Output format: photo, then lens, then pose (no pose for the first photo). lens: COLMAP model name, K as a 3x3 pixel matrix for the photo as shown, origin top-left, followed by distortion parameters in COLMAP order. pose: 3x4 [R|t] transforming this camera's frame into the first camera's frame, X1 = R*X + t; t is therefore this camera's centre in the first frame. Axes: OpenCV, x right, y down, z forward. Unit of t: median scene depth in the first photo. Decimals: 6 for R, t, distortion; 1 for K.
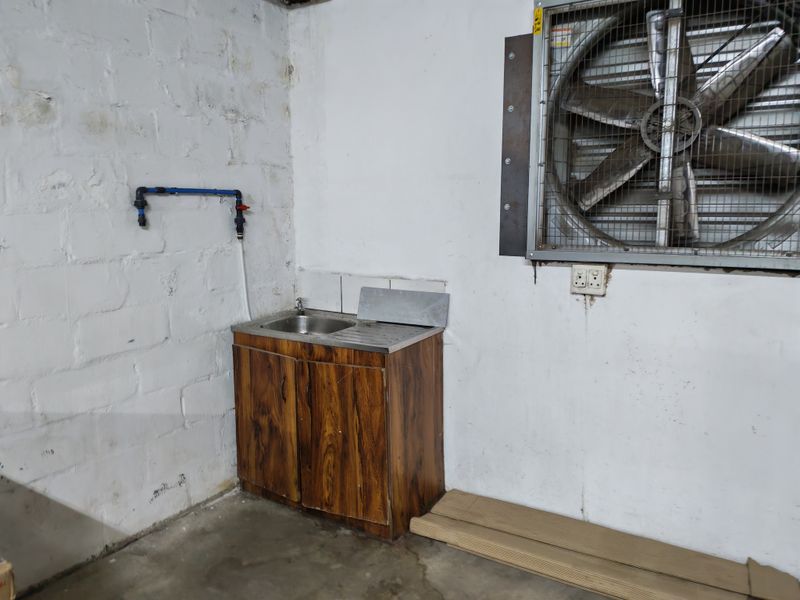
lens RADIAL K [[613.7, 0, 389.2], [0, 613.7, 297.1], [0, 0, 1]] dist [0.084862, -0.101560]
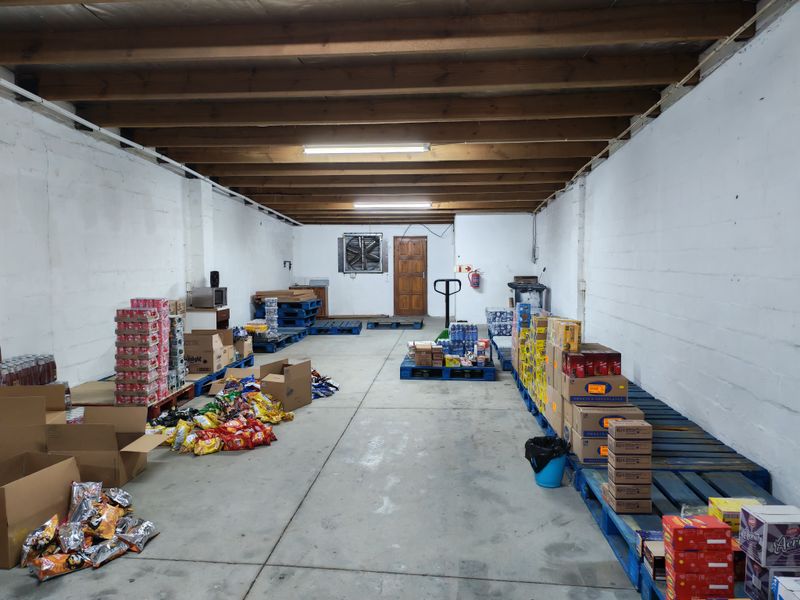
lens RADIAL K [[613.7, 0, 389.2], [0, 613.7, 297.1], [0, 0, 1]] dist [0.084862, -0.101560]
pose [[0.872571, -0.027309, 0.487723, -2.369462], [0.072088, 0.994703, -0.073273, 0.663653], [-0.483138, 0.099095, 0.869918, -4.526275]]
